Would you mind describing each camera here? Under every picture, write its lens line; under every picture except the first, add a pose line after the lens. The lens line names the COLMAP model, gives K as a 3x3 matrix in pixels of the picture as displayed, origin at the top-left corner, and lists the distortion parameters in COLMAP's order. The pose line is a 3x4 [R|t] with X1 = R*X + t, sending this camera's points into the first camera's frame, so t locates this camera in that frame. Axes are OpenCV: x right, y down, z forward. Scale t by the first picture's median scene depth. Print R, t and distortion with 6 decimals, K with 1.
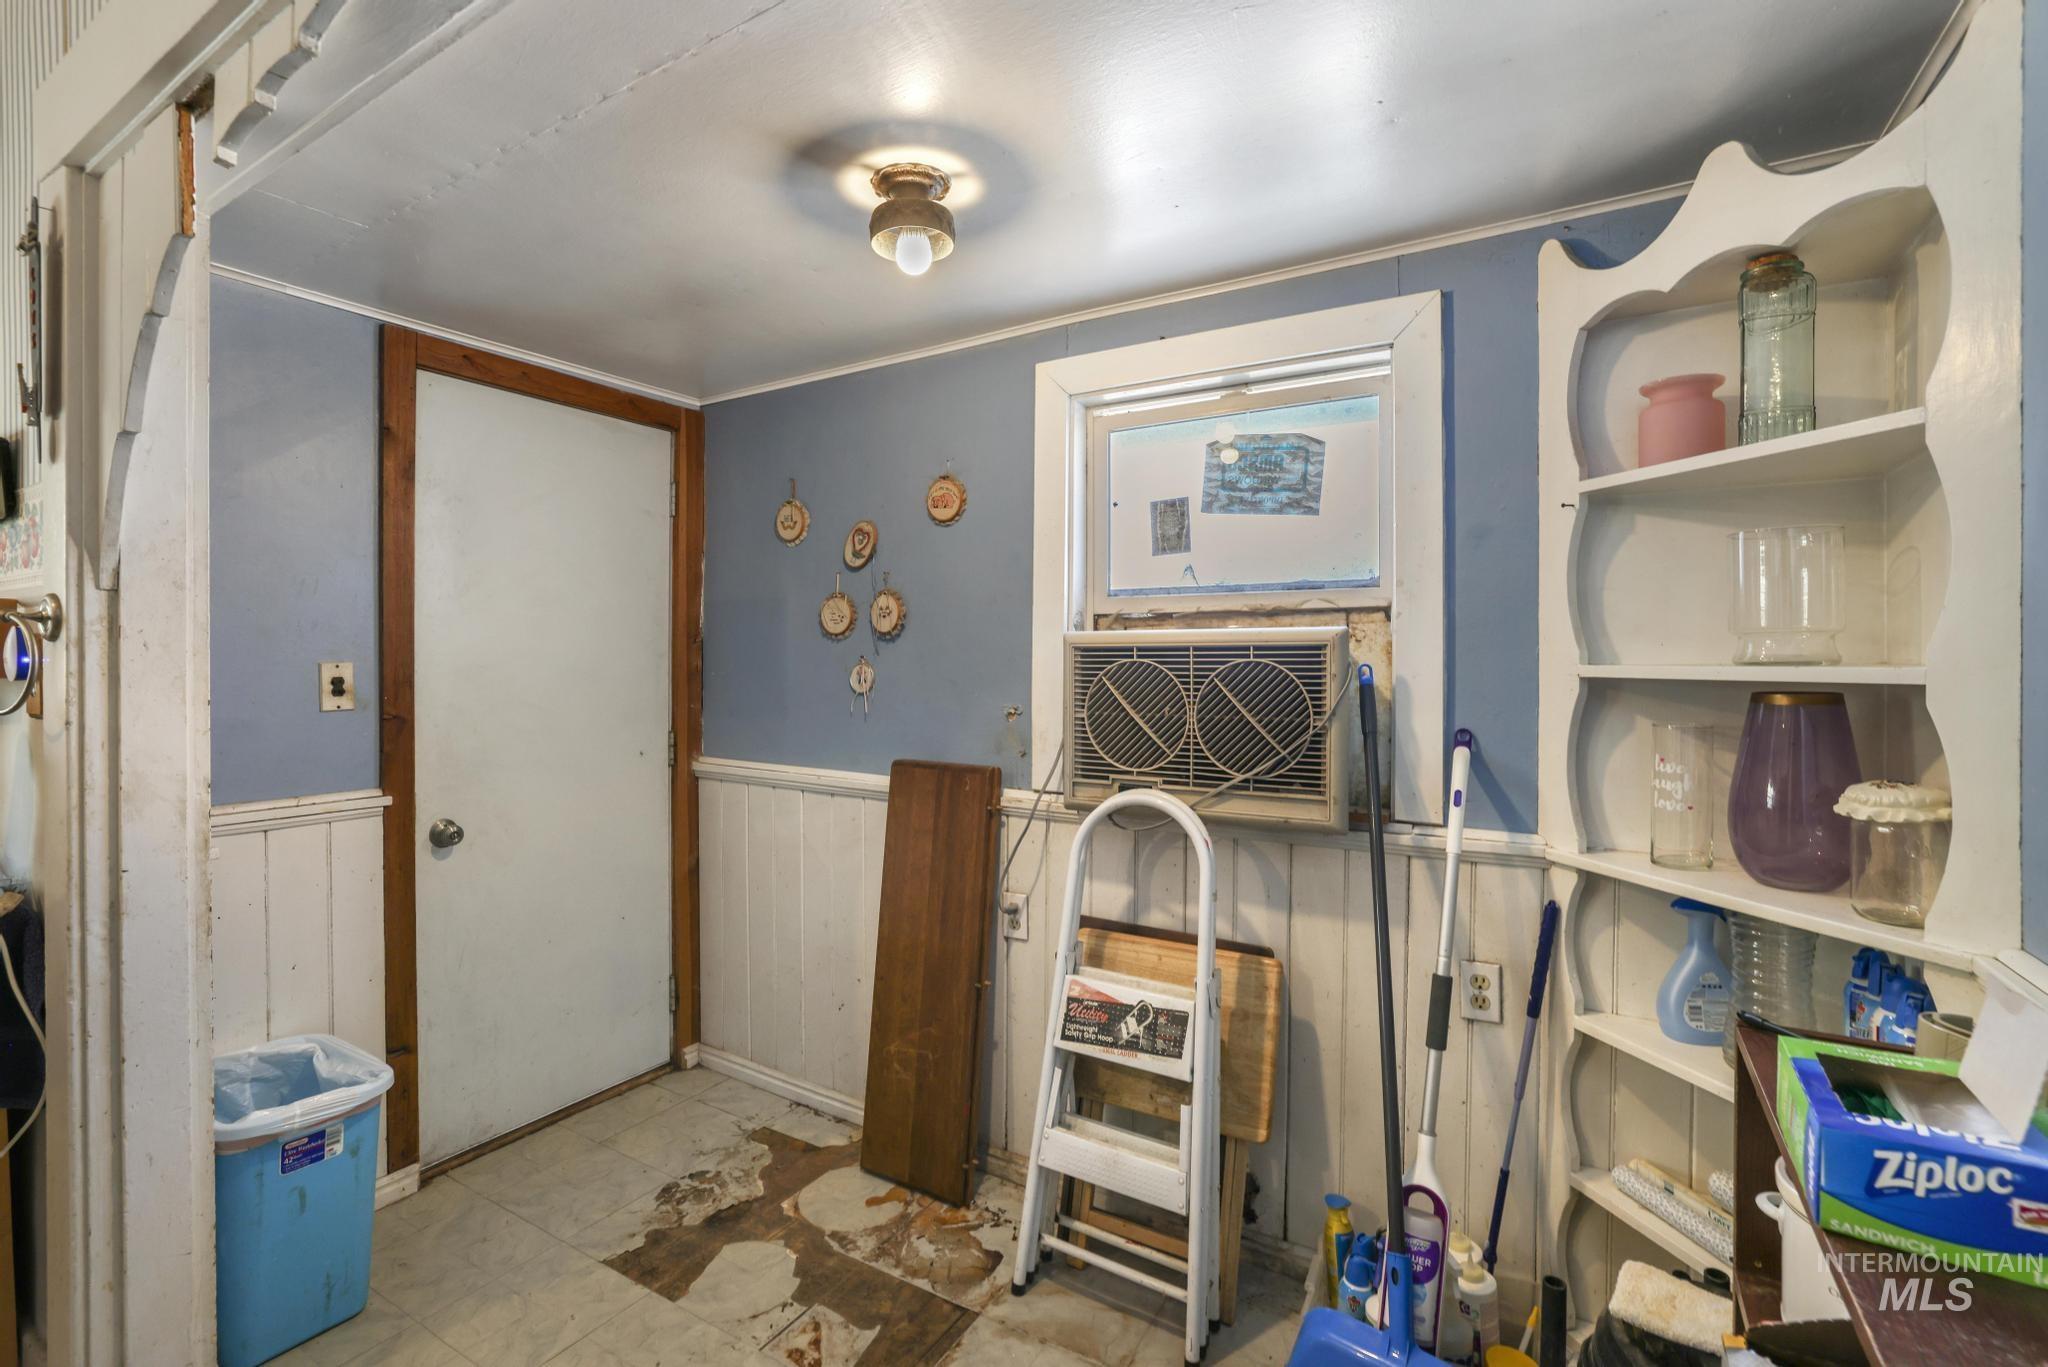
lens RADIAL K [[919.1, 0, 1031.3], [0, 919.1, 692.6], [0, 0, 1]] dist [-0.022600, 0.003003]
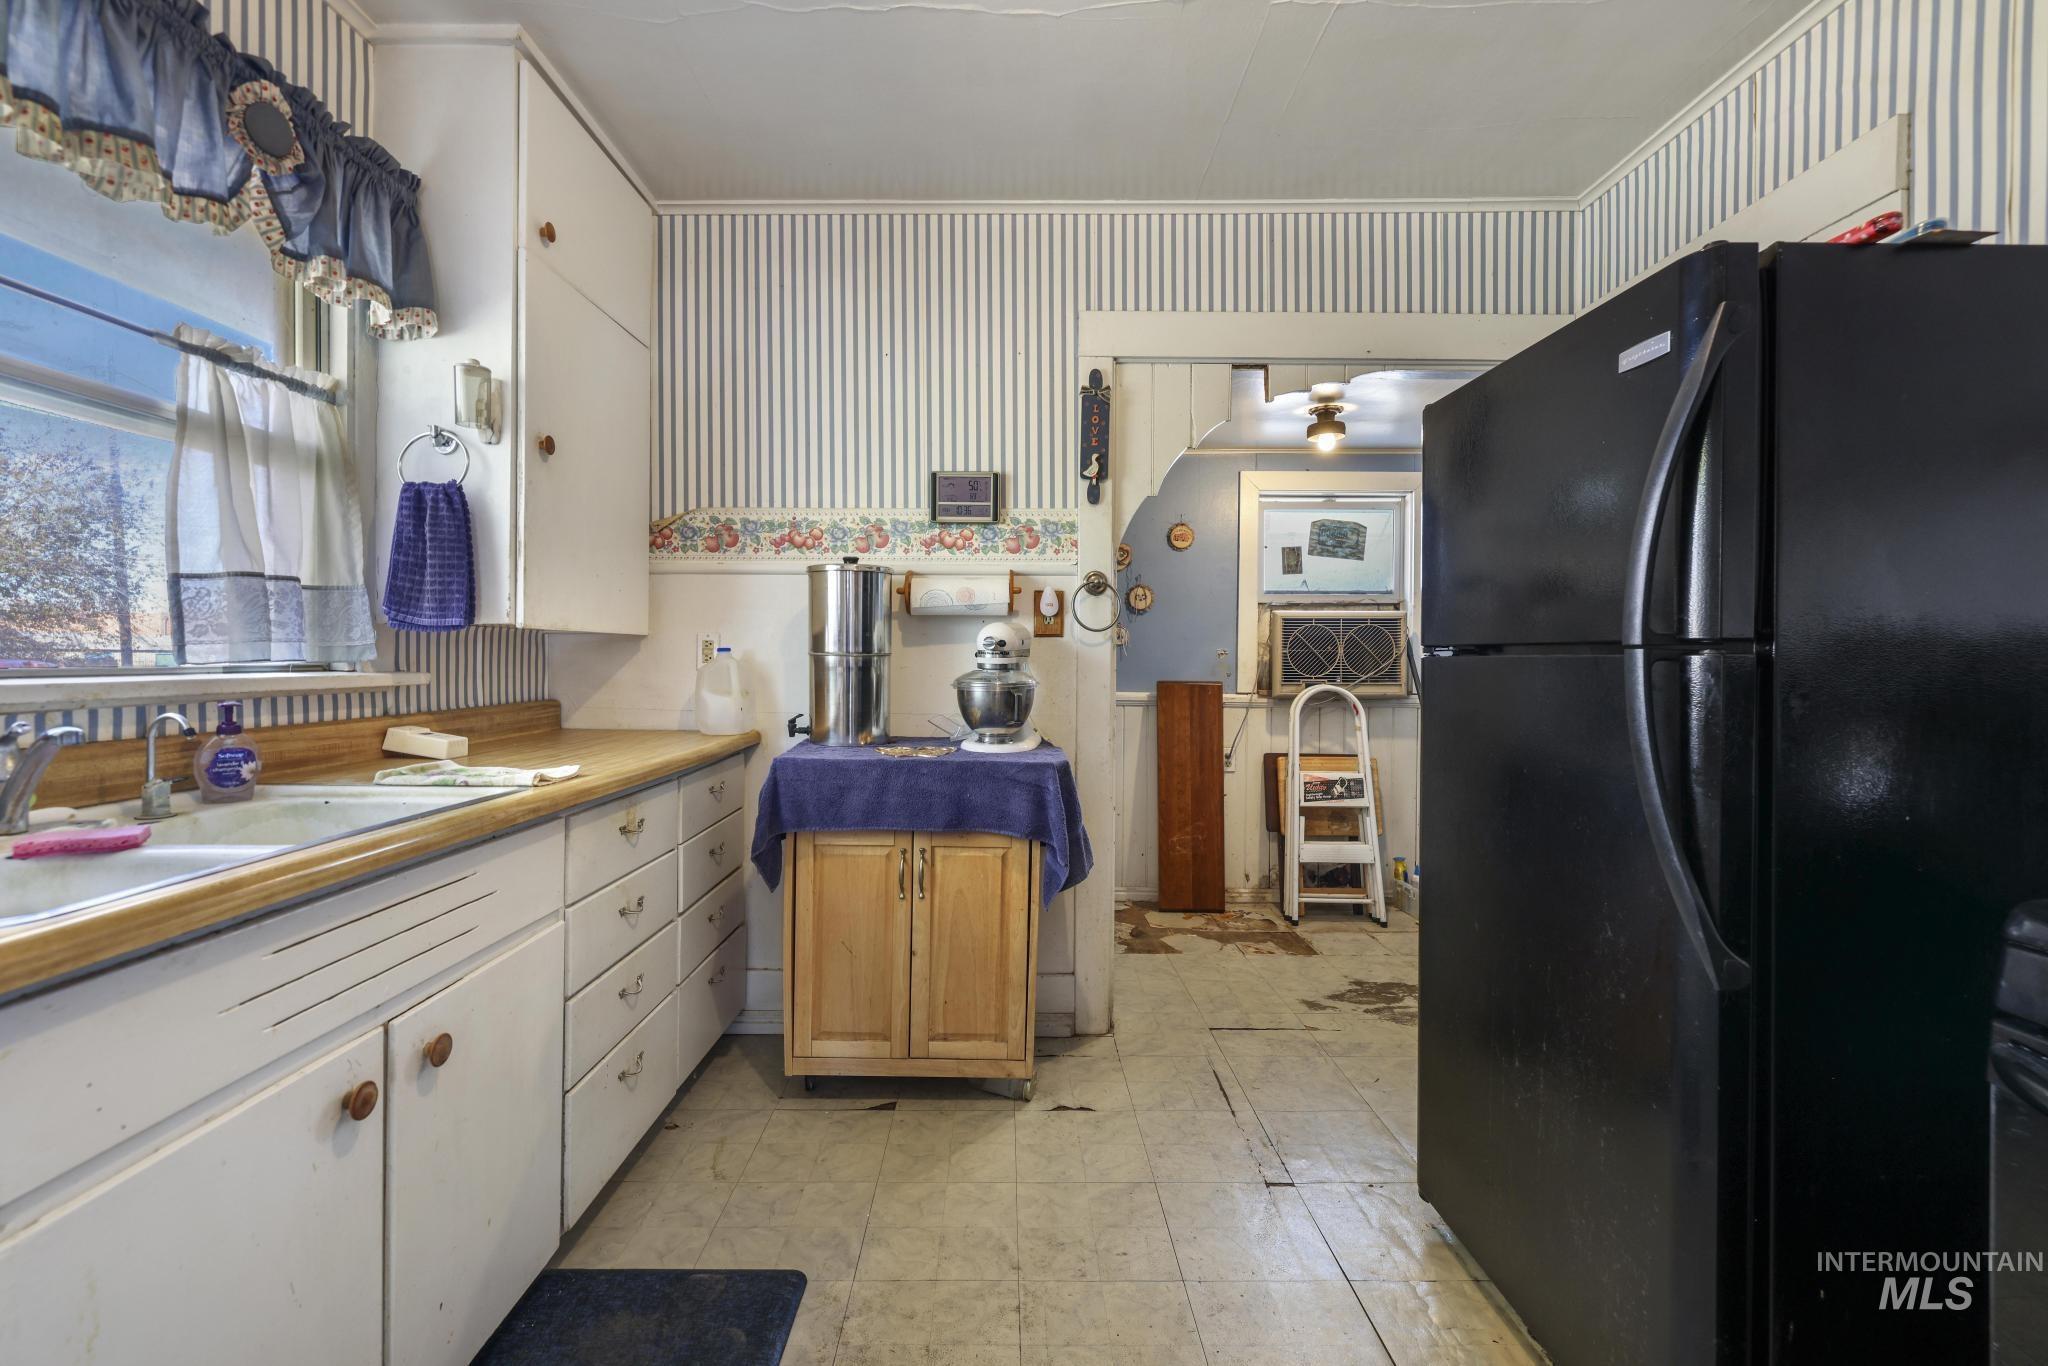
lens RADIAL K [[919.1, 0, 1013.3], [0, 919.1, 662.1], [0, 0, 1]] dist [-0.022600, 0.003003]
pose [[0.856494, -0.009411, 0.516072, -1.534495], [0.018955, 0.999733, -0.013227, 0.064456], [-0.515810, 0.021111, 0.856443, -0.448487]]
